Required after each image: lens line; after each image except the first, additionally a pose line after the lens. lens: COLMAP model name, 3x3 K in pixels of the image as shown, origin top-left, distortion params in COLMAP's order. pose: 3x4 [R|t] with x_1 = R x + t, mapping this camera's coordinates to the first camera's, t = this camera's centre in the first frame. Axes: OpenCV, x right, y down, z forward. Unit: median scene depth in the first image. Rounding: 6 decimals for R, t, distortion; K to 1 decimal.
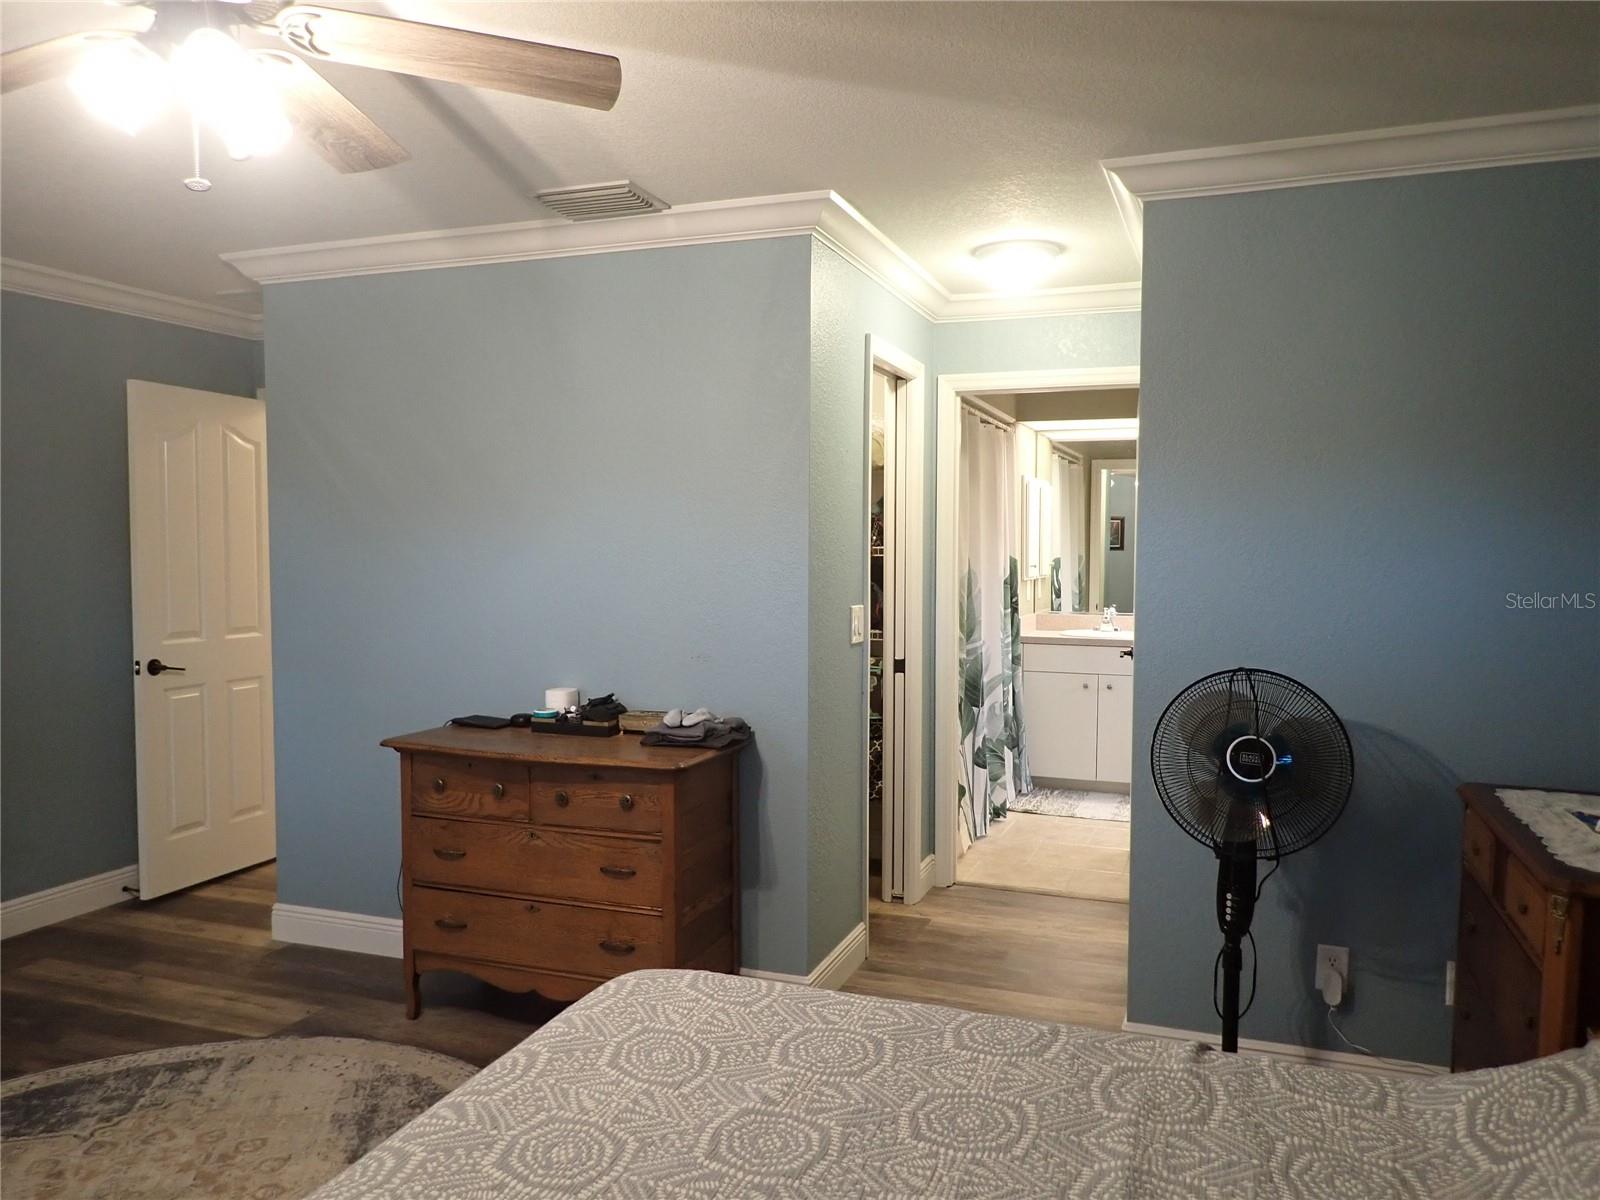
lens RADIAL K [[1193.0, 0, 796.3], [0, 1193.0, 601.1], [0, 0, 1]] dist [0.000506, -0.000117]
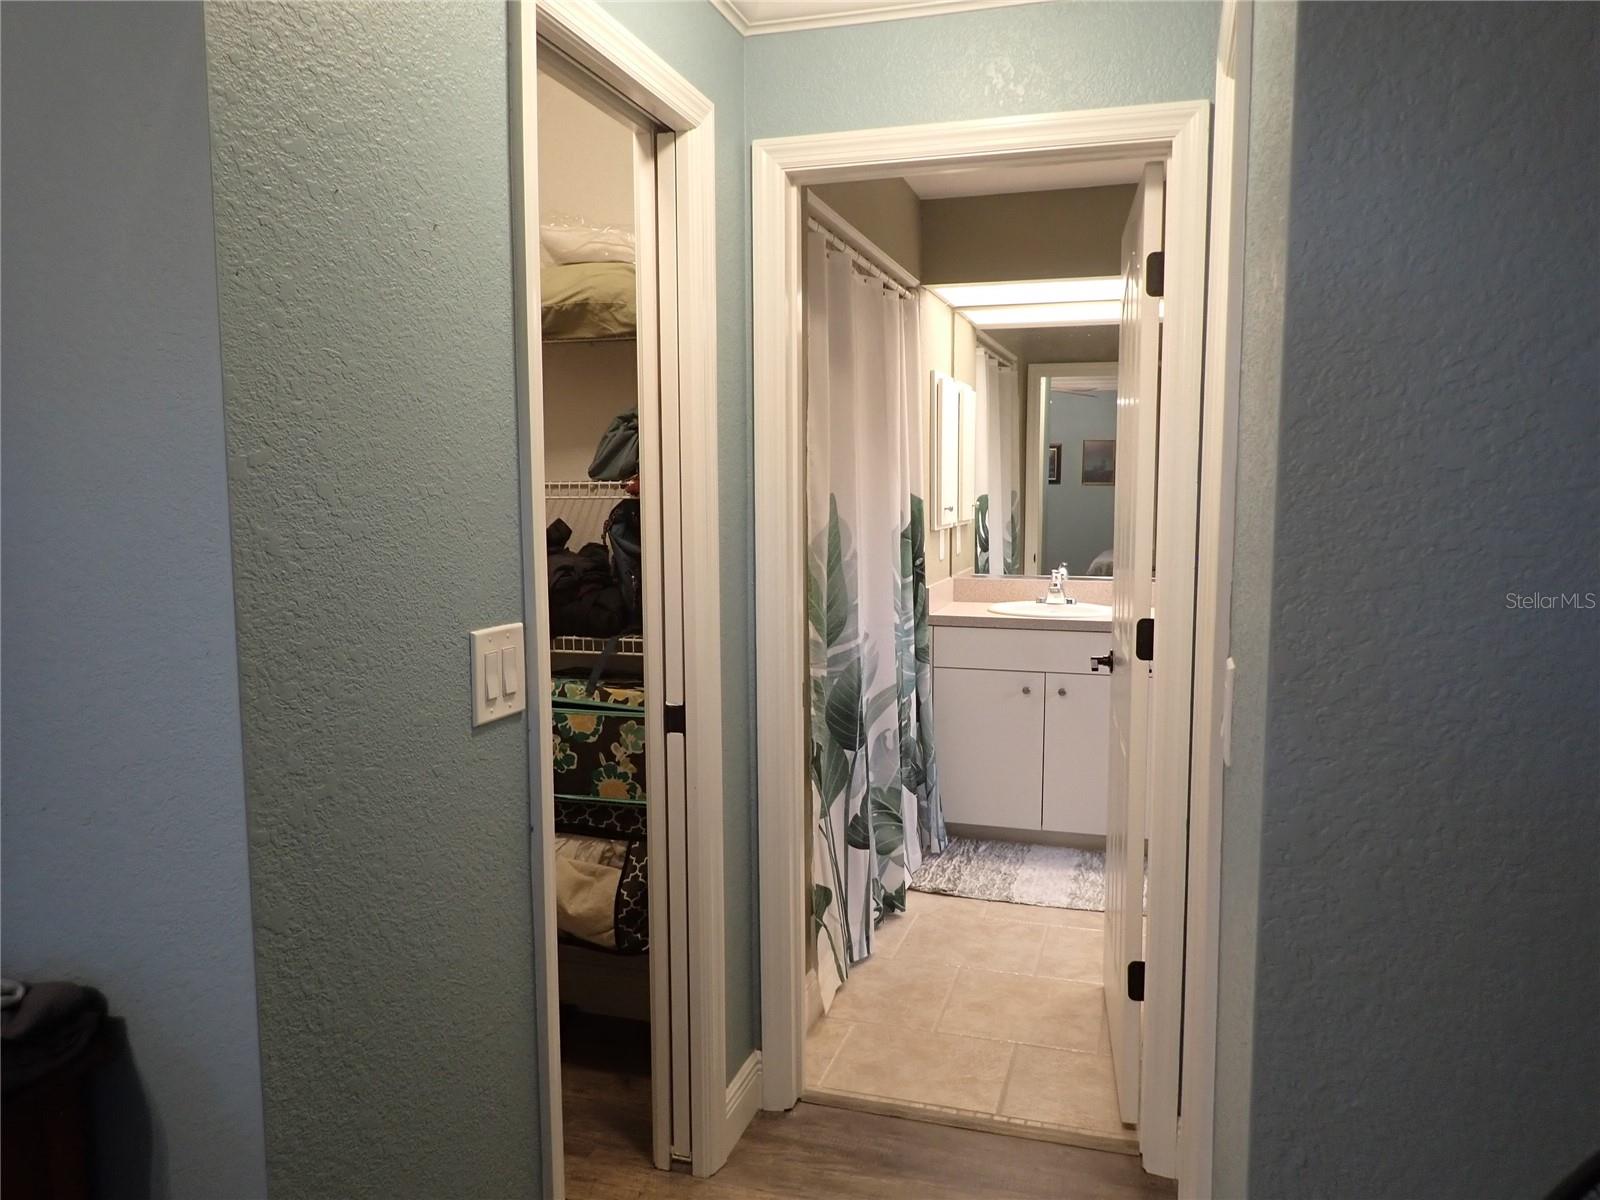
lens RADIAL K [[1193.0, 0, 801.6], [0, 1193.0, 601.0], [0, 0, 1]] dist [0.000506, -0.000117]
pose [[0.997809, -0.013206, 0.064827, 0.081150], [0.009692, 0.998482, 0.054227, -0.016391], [-0.065445, -0.053480, 0.996422, 0.375843]]
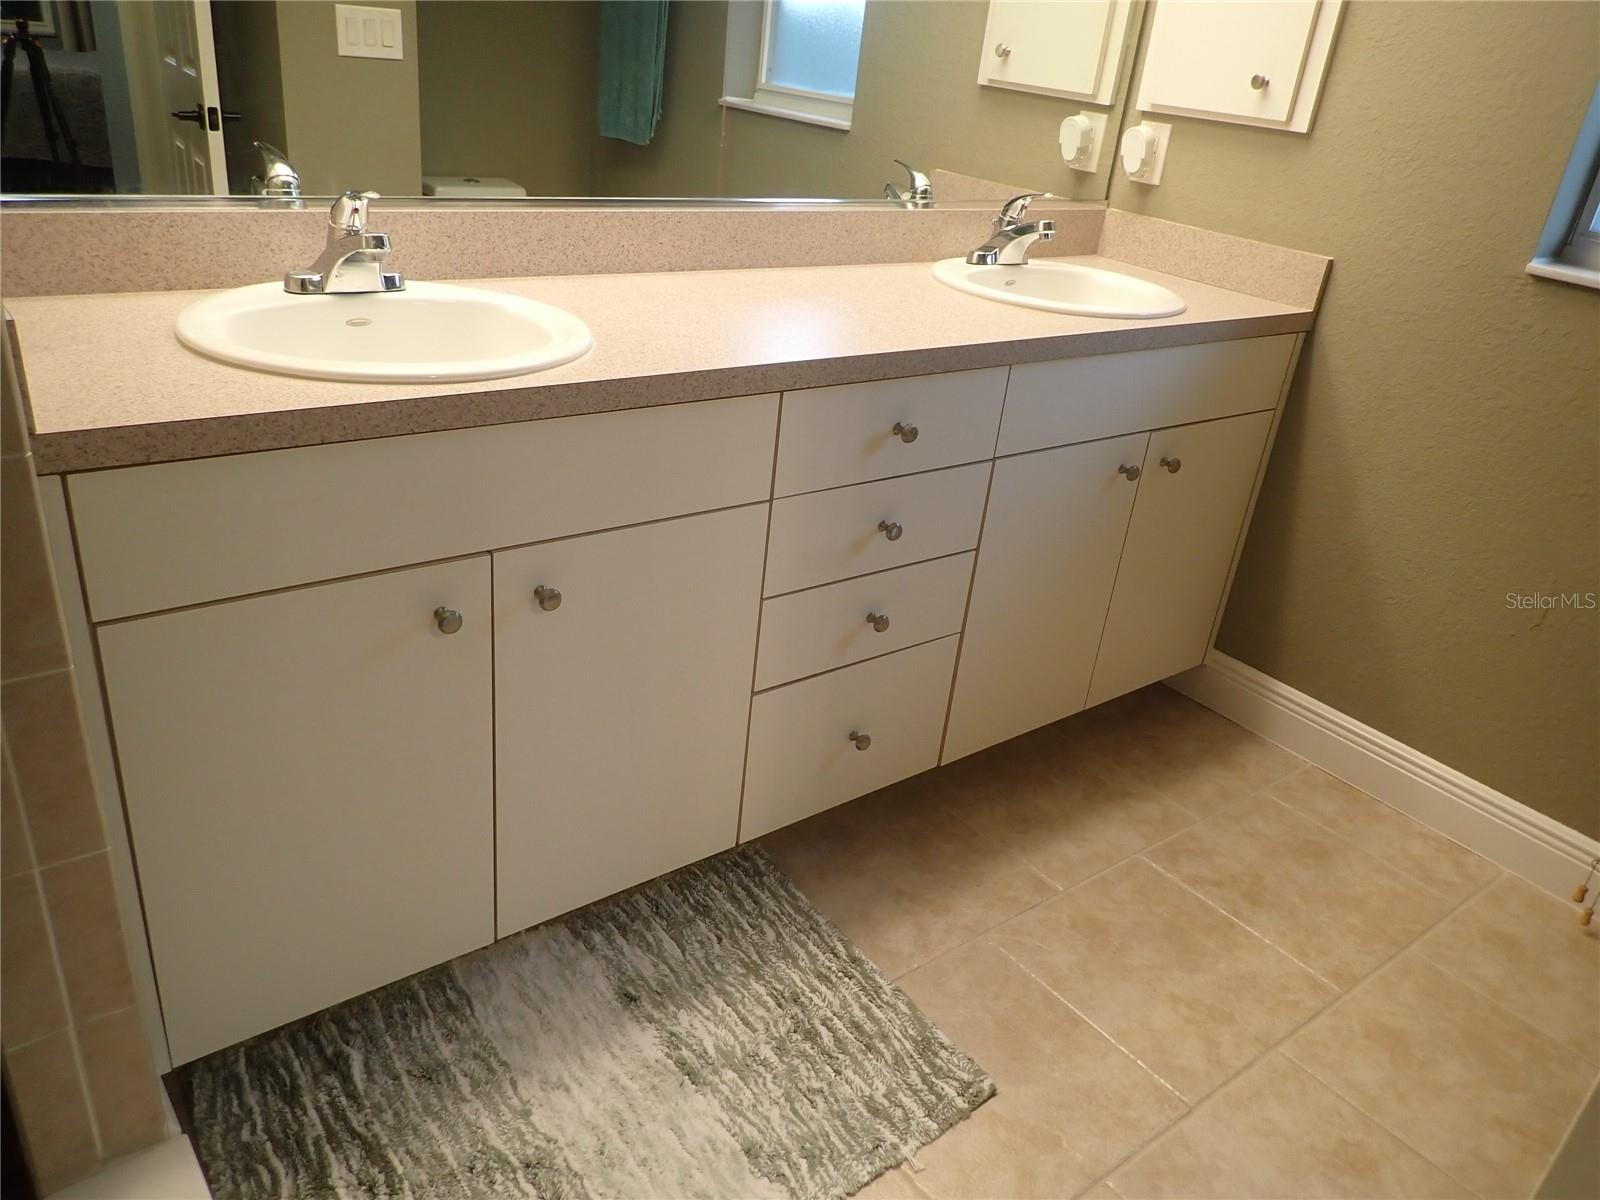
lens RADIAL K [[1193.0, 0, 798.0], [0, 1193.0, 603.0], [0, 0, 1]] dist [0.000506, -0.000117]
pose [[0.515740, -0.330124, 0.790588, 0.117485], [-0.059434, 0.906772, 0.417411, -0.023790], [-0.854681, -0.262263, 0.448038, 0.912742]]
